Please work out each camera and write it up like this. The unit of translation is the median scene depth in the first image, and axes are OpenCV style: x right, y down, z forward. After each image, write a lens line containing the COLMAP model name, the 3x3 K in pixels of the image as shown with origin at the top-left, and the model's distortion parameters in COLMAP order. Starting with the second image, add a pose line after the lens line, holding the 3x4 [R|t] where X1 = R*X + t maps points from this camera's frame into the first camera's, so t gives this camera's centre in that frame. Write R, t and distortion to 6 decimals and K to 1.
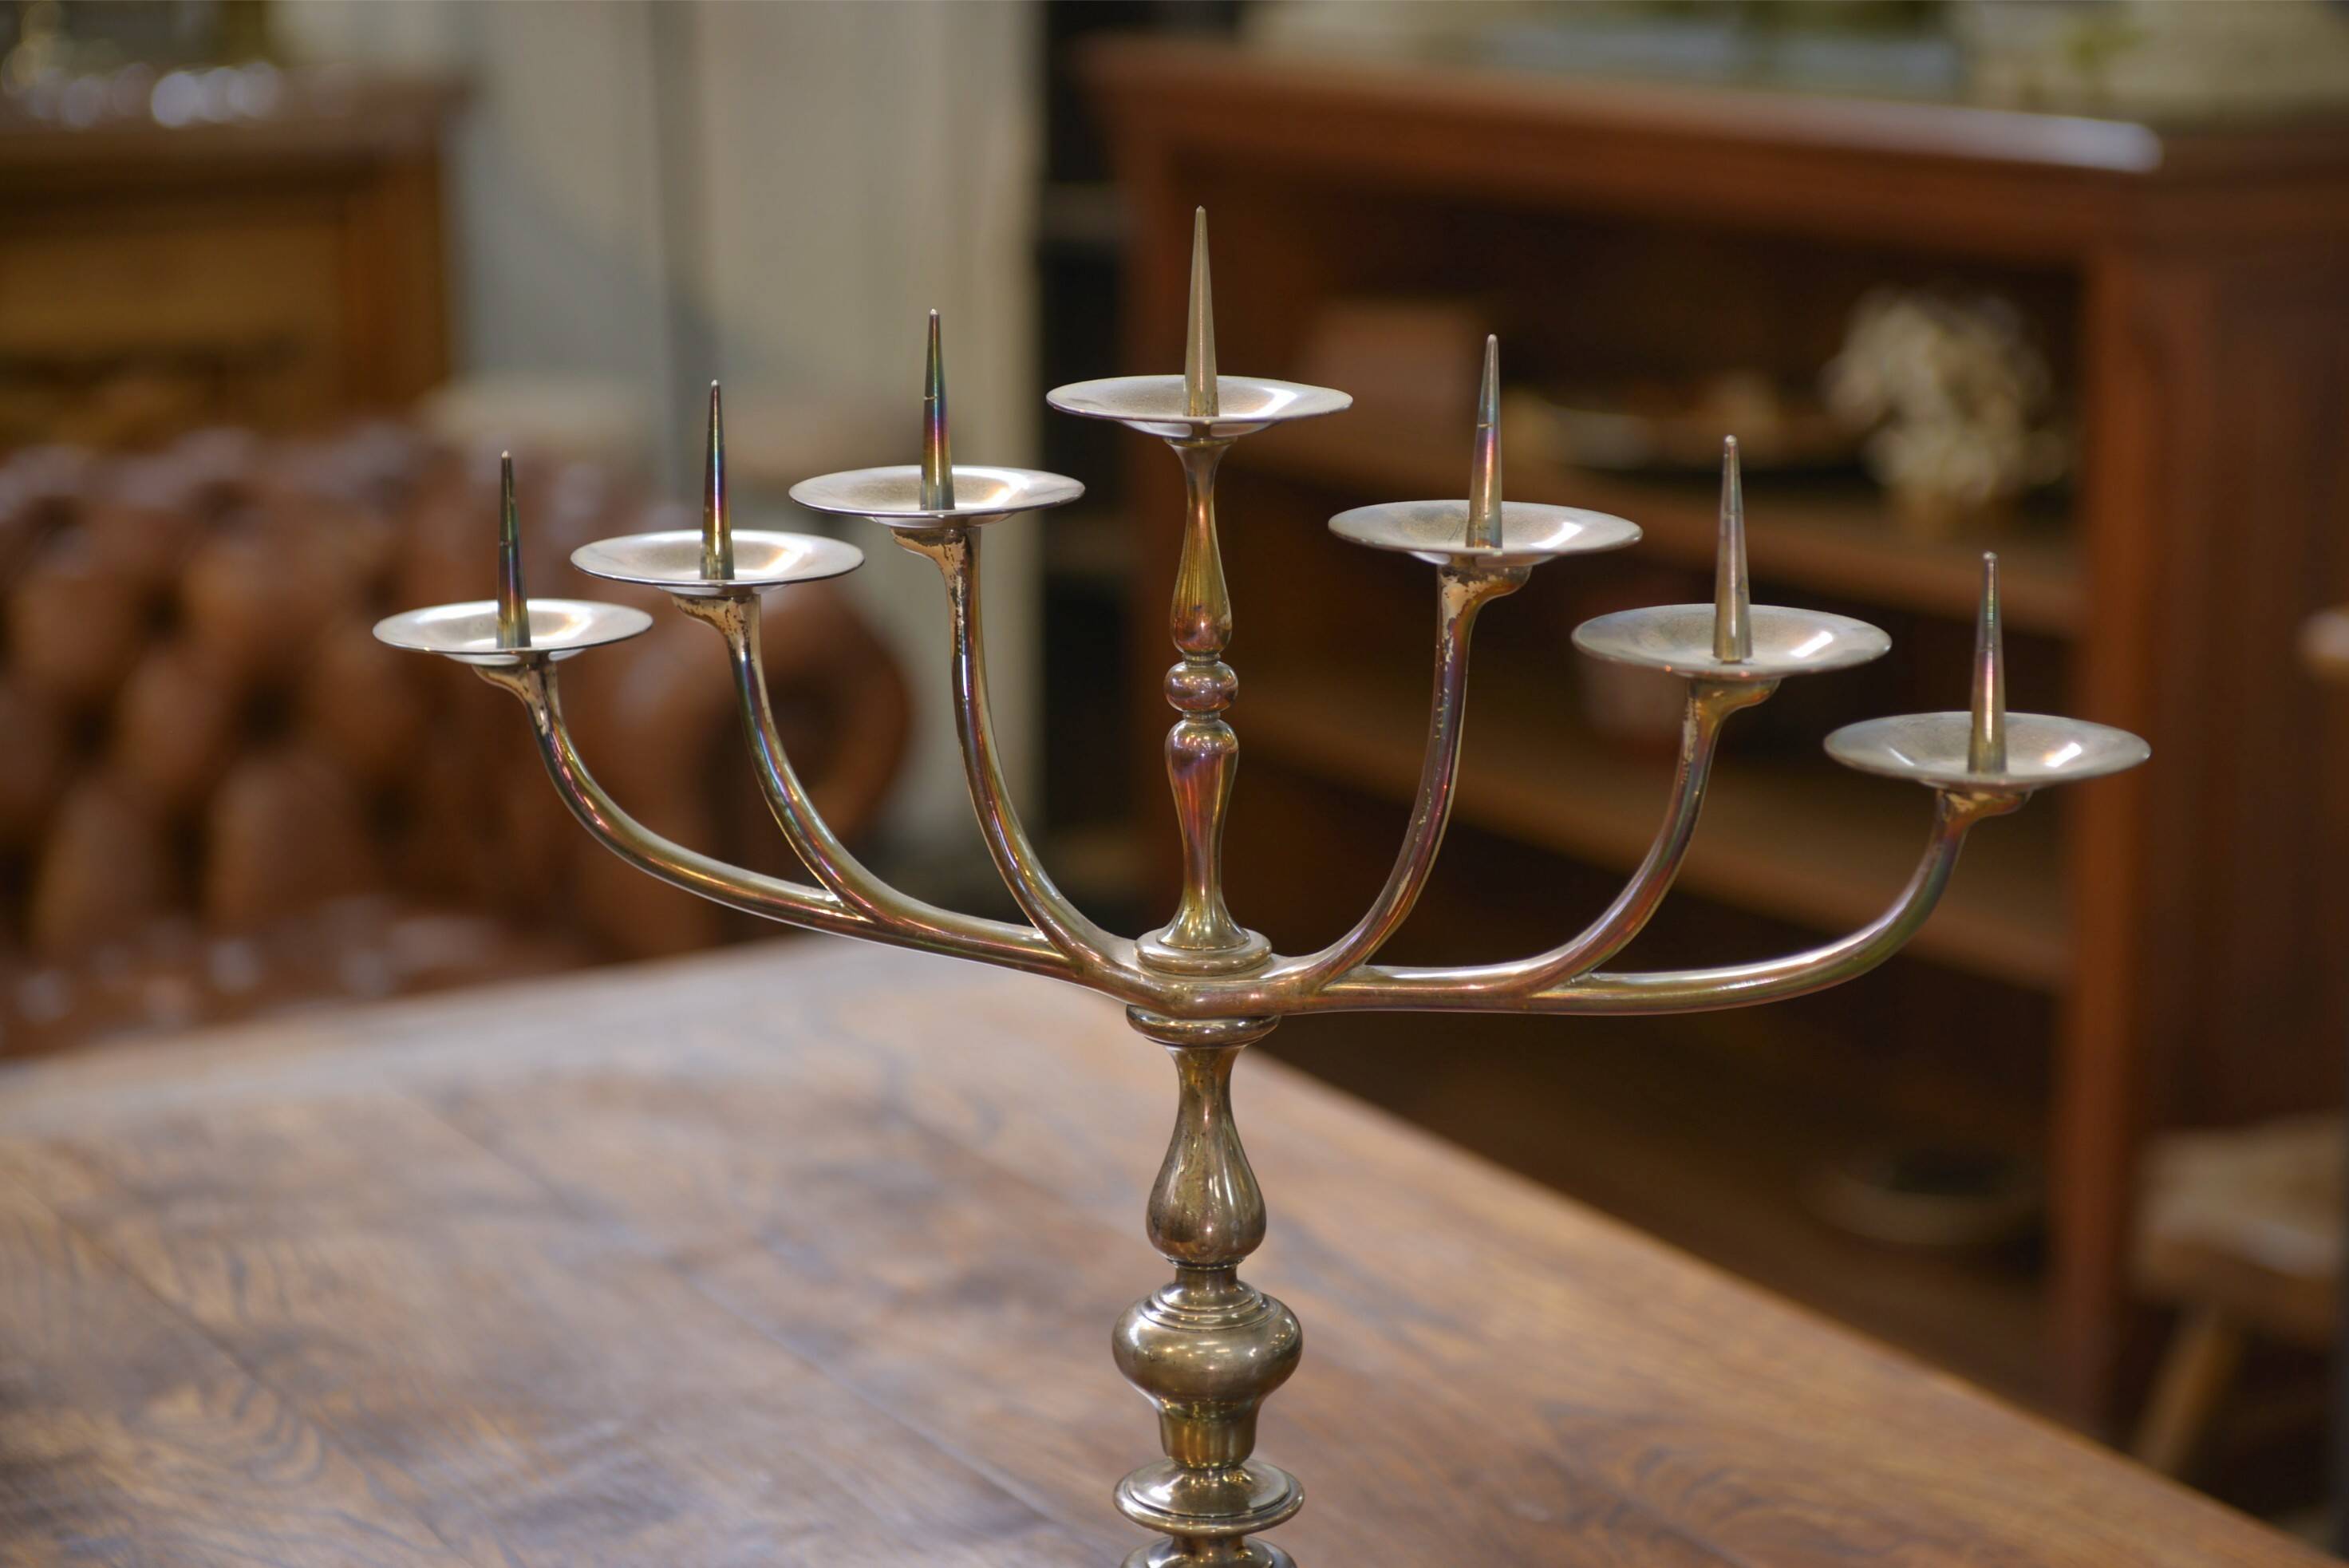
lens RADIAL K [[4519.6, 0, 1174.5], [0, 4519.6, 784.0], [0, 0, 1]] dist [0.125032, -0.289375]
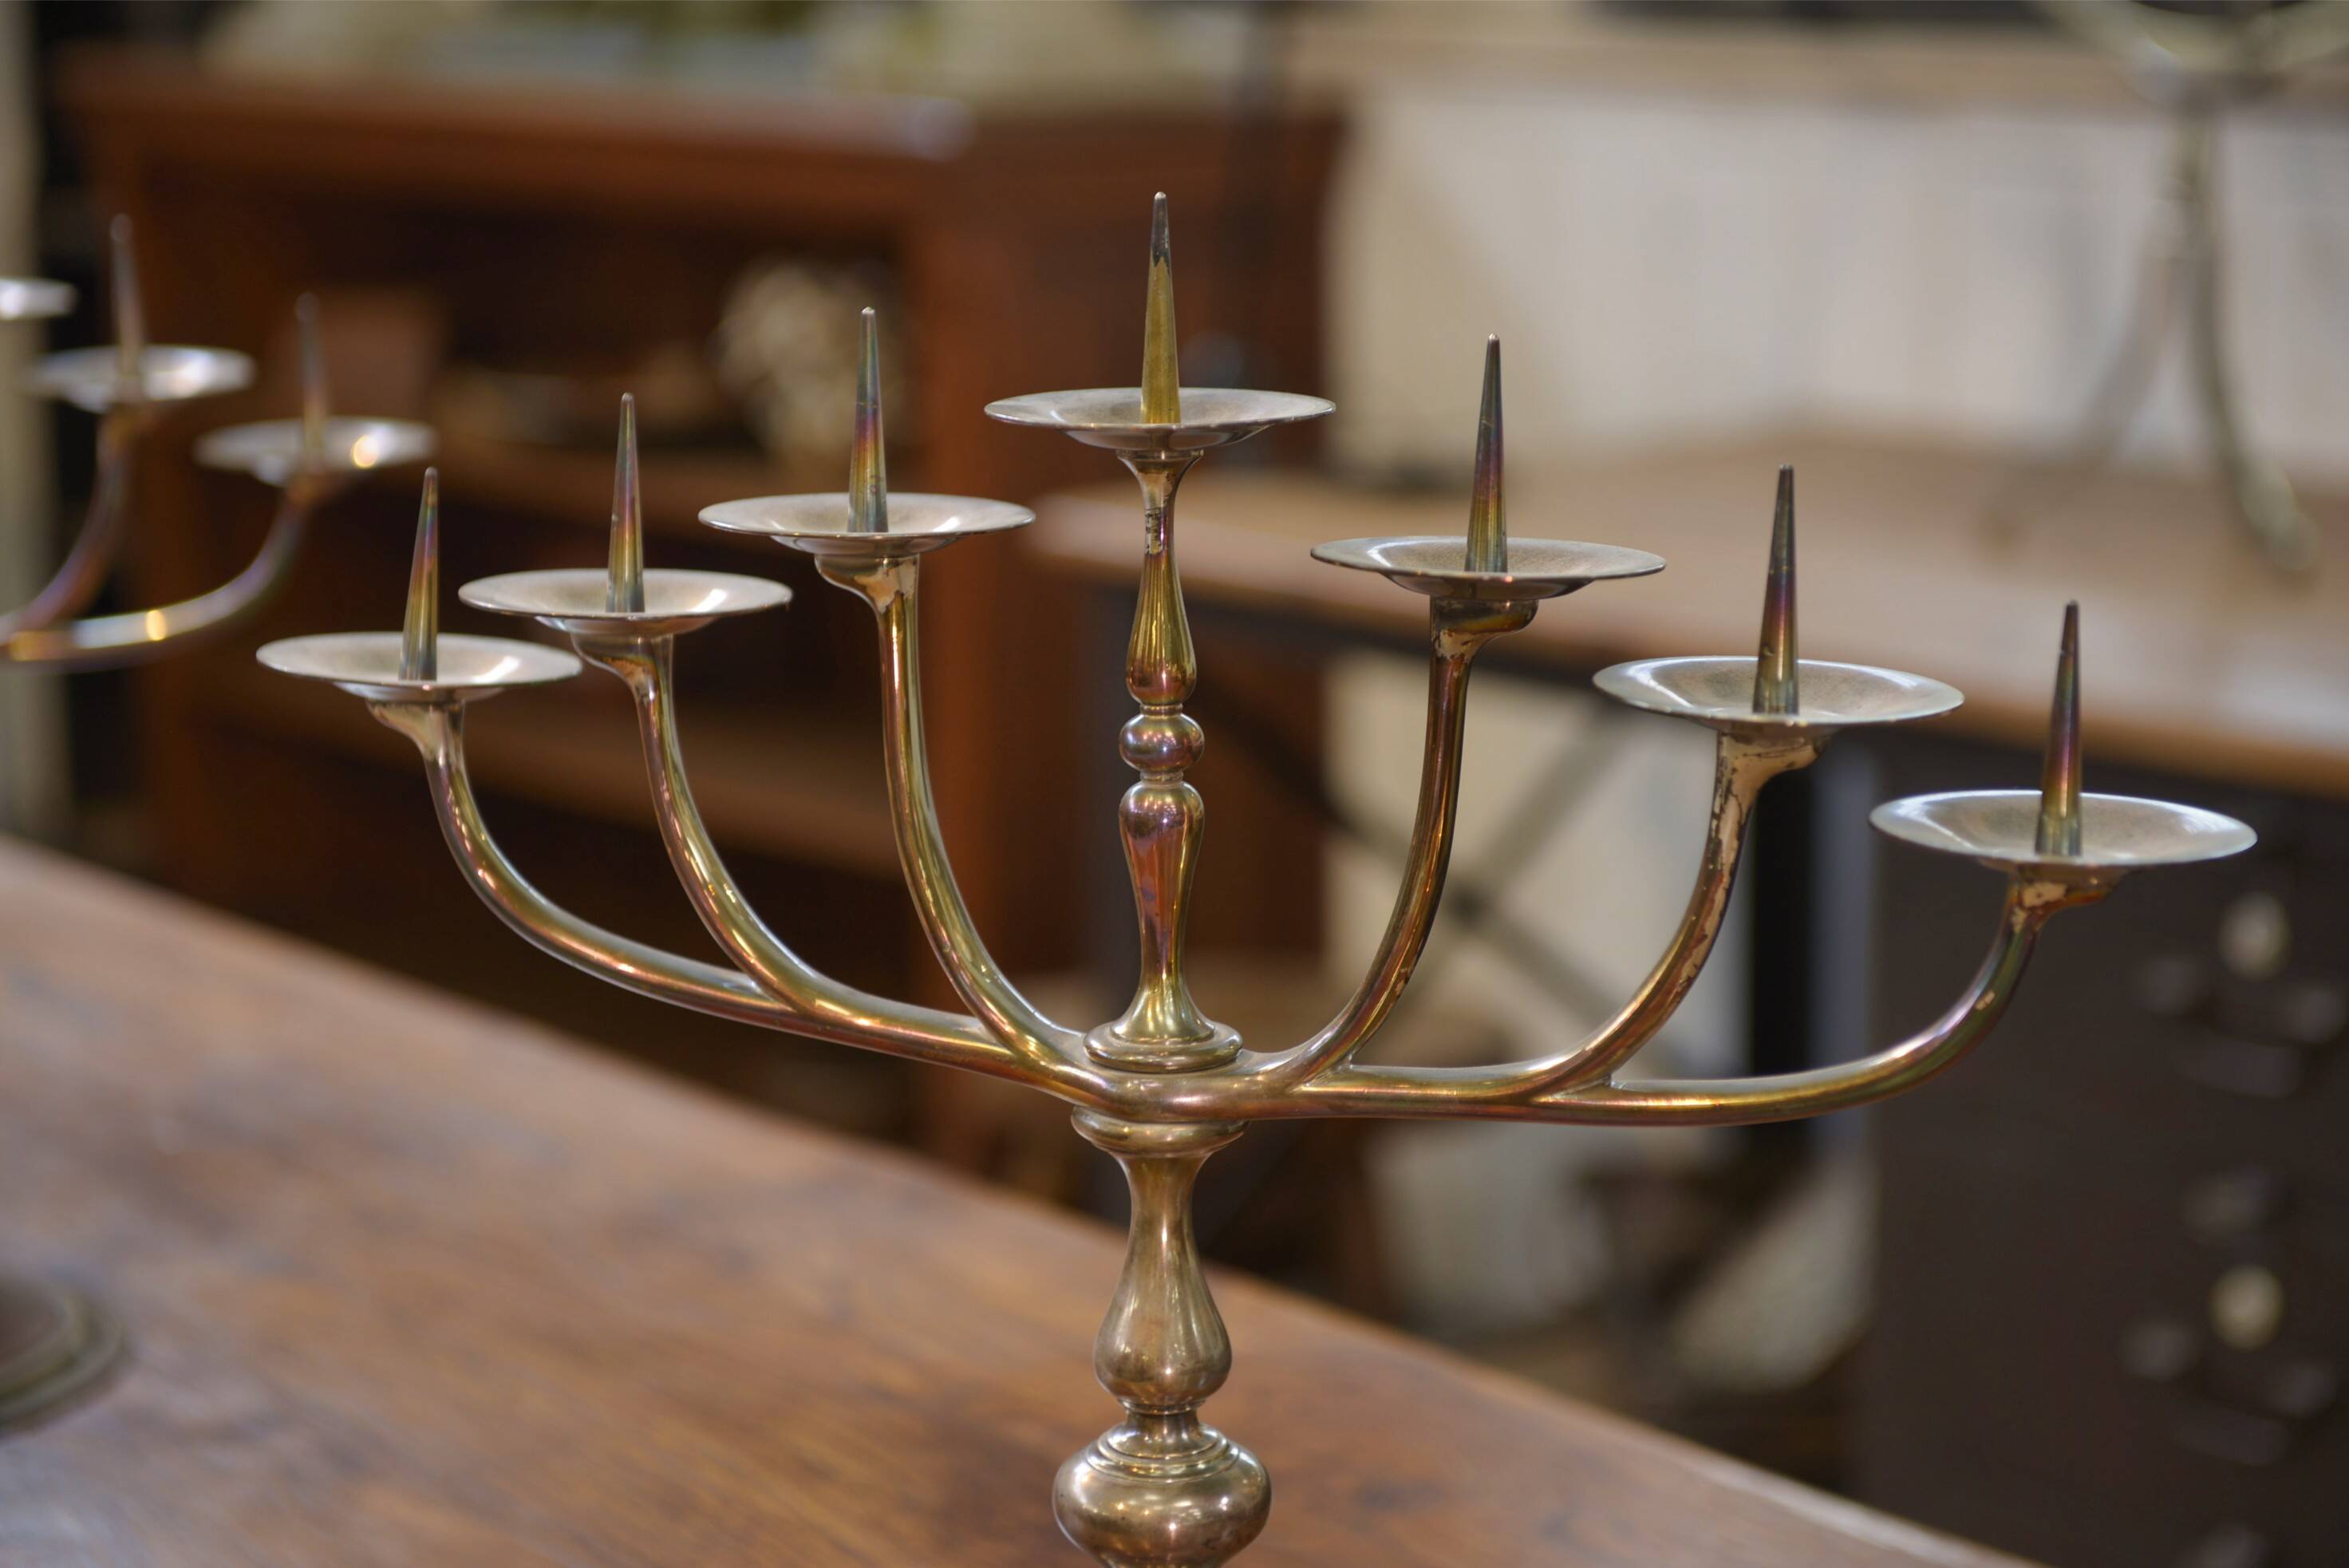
lens RADIAL K [[4519.6, 0, 1174.5], [0, 4519.6, 784.0], [0, 0, 1]] dist [0.125032, -0.289375]
pose [[0.983526, -0.037970, 0.176734, 0.121457], [0.040250, 0.999146, -0.009332, 0.076899], [-0.176229, 0.016291, 0.984214, -0.265405]]
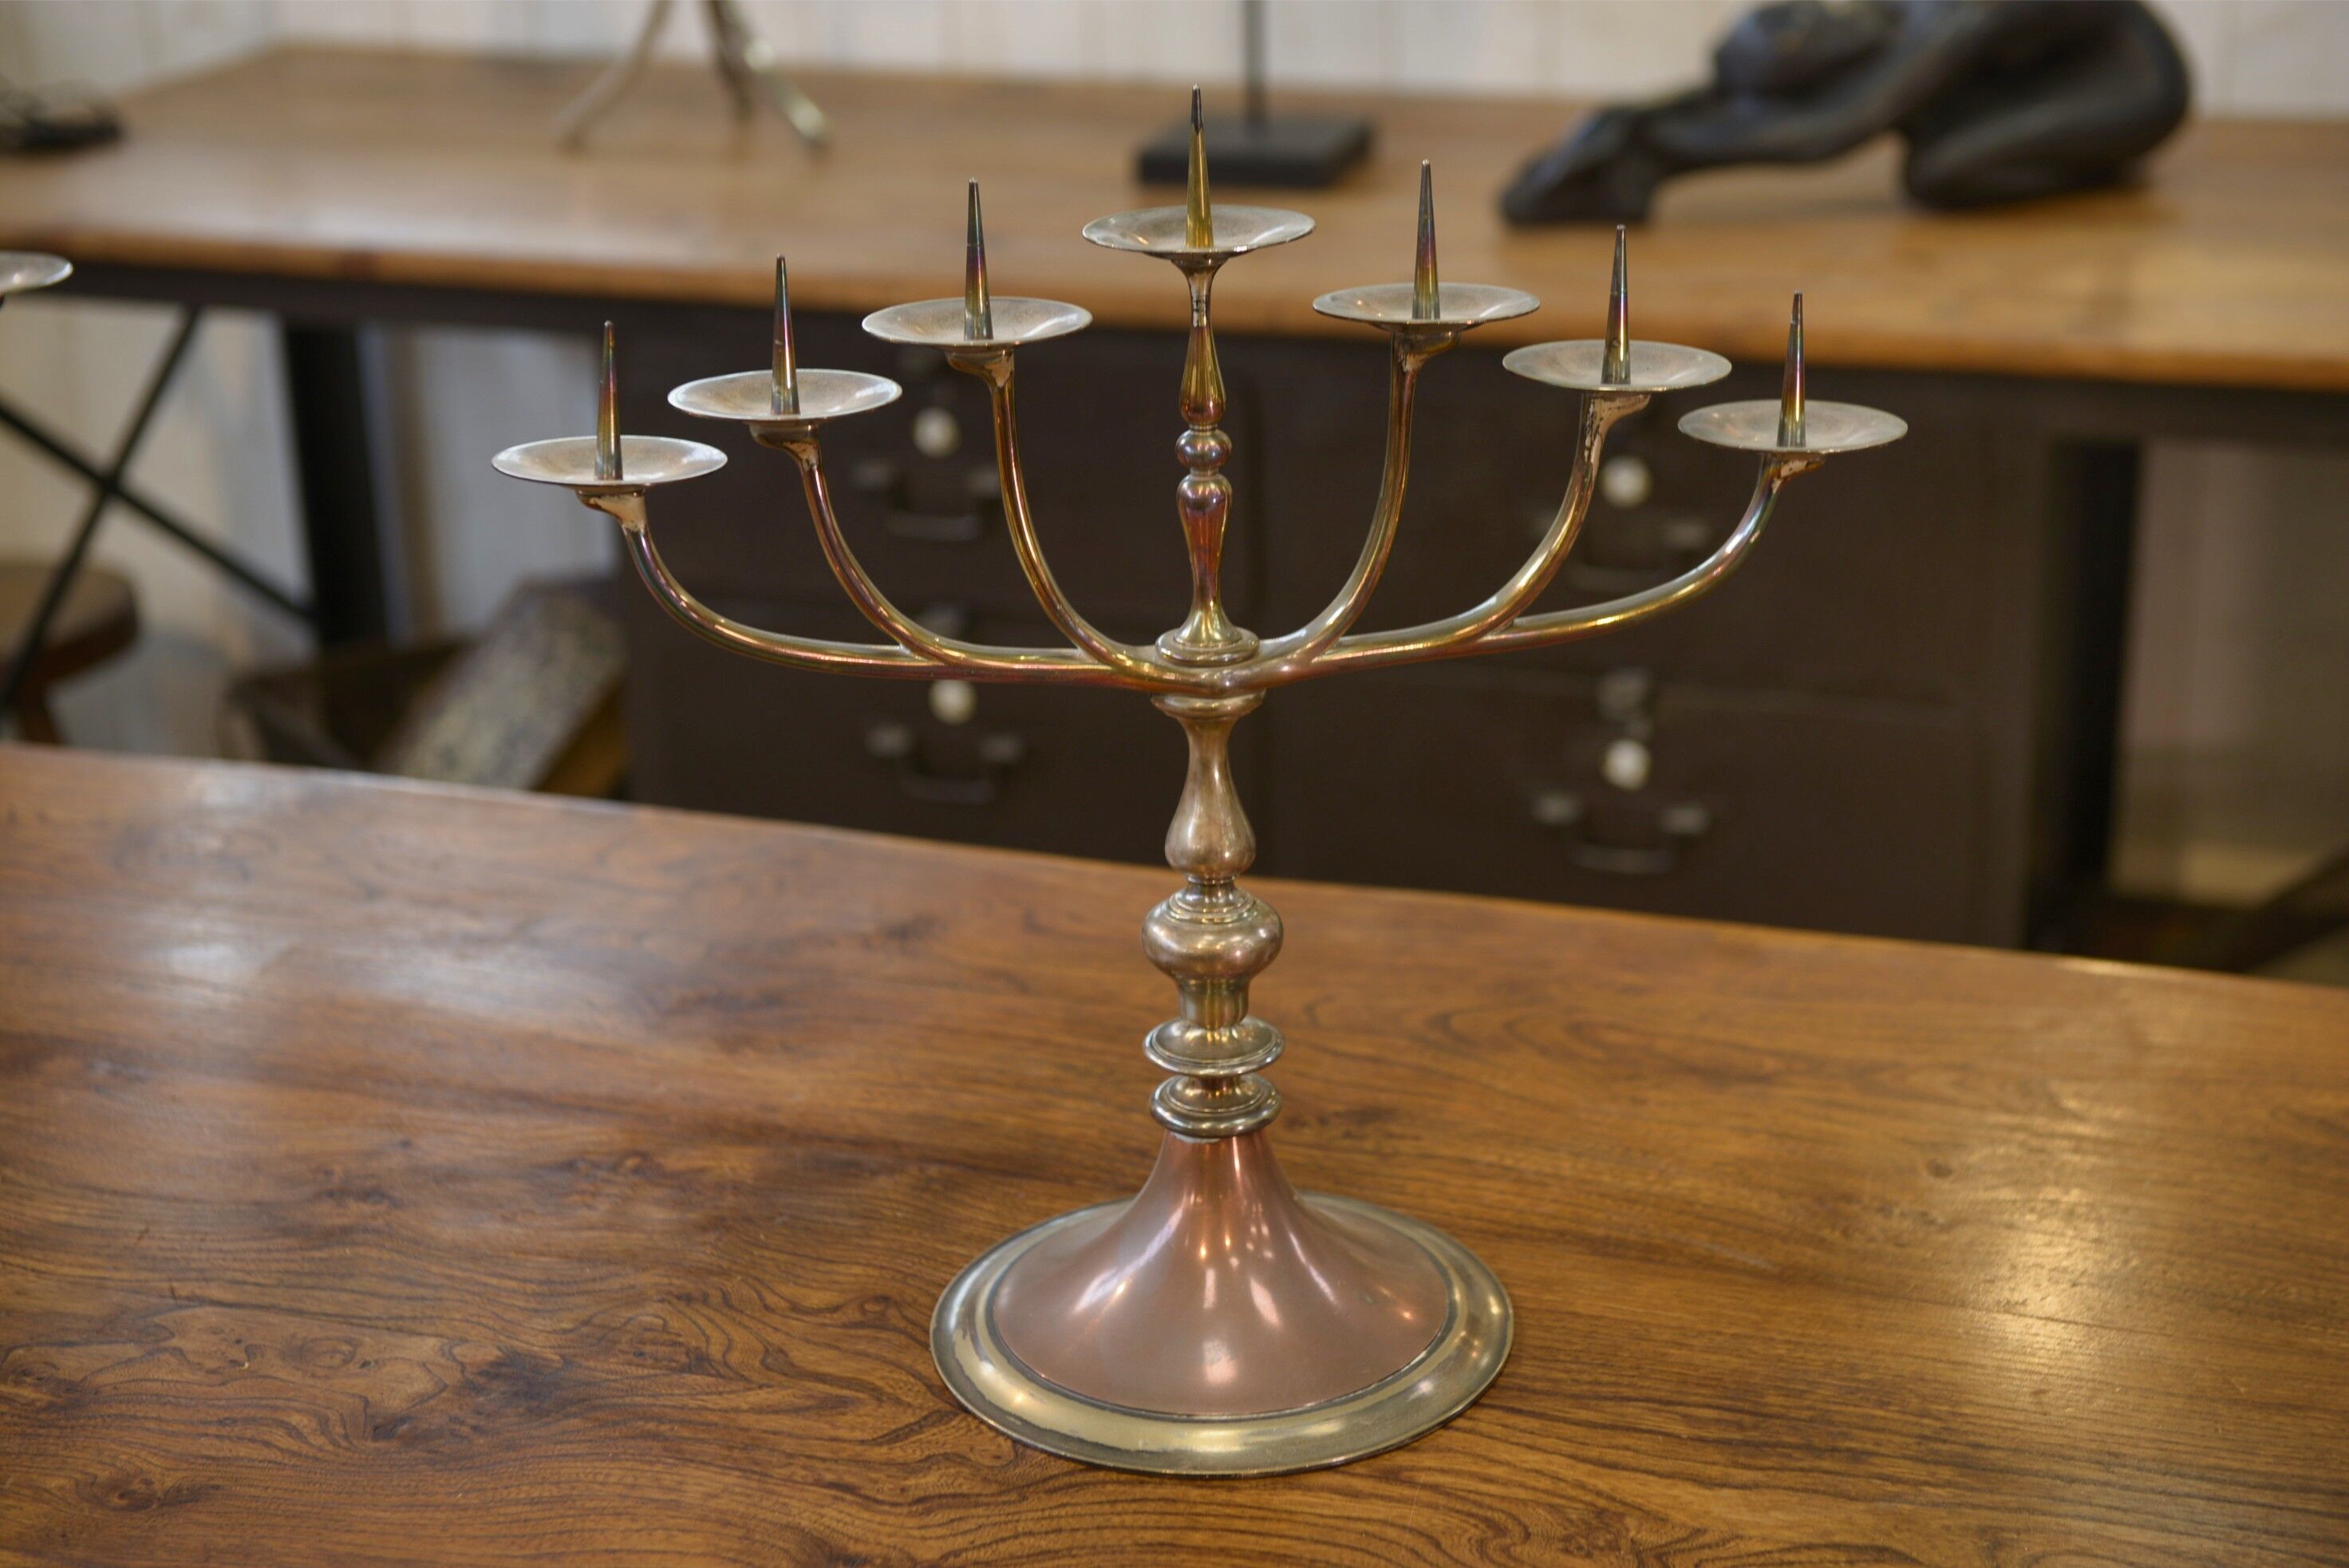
lens RADIAL K [[3797.2, 0, 1174.5], [0, 3797.2, 784.0], [0, 0, 1]] dist [0.126553, -0.005854]
pose [[0.760400, -0.236718, 0.604778, -0.258177], [0.159826, 0.970777, 0.179021, -0.007540], [-0.629482, -0.039468, 0.776012, -0.267393]]
